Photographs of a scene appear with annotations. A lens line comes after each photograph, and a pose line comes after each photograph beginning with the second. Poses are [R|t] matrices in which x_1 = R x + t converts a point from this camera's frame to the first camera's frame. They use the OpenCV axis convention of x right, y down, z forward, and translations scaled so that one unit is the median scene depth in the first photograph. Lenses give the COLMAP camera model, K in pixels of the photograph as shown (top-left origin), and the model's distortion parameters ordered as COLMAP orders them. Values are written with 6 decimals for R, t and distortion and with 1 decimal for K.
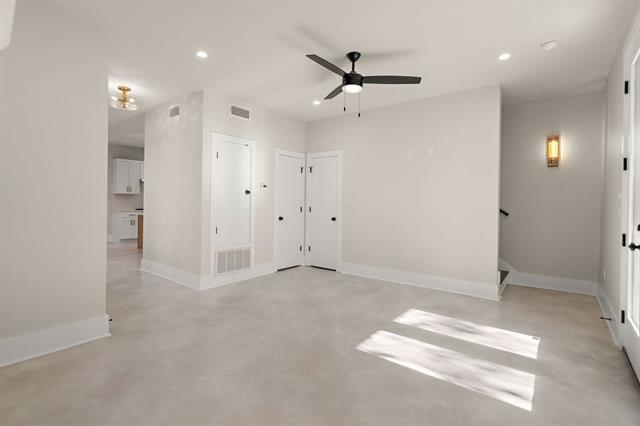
lens RADIAL K [[315.0, 0, 321.7], [0, 315.0, 197.0], [0, 0, 1]] dist [0.000228, -0.000206]
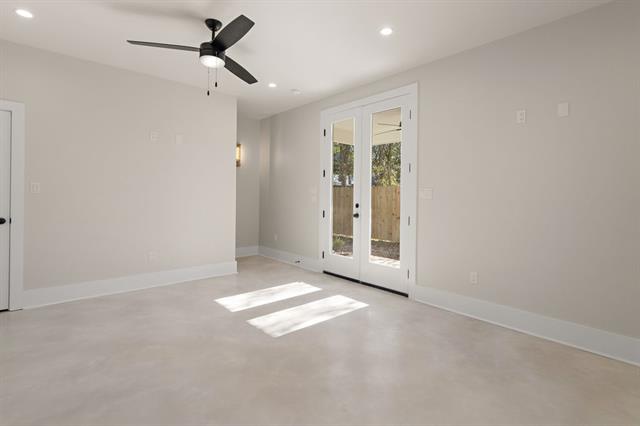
lens RADIAL K [[315.0, 0, 321.7], [0, 315.0, 197.0], [0, 0, 1]] dist [0.000228, -0.000206]
pose [[0.160745, -0.014083, 0.986896, -0.784496], [-0.023645, 0.999556, 0.018115, 0.001282], [-0.986713, -0.026247, 0.160340, 0.620360]]
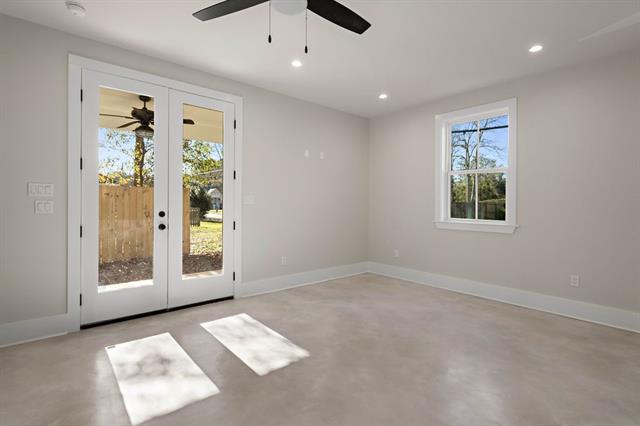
lens RADIAL K [[306.1, 0, 320.0], [0, 306.1, 213.0], [0, 0, 1]] dist [-0.001335, -0.000128]
pose [[-0.979344, -0.013359, 0.201761, -0.083324], [-0.012665, 0.999909, 0.004730, 0.048406], [-0.201806, 0.002077, -0.979423, 1.680513]]
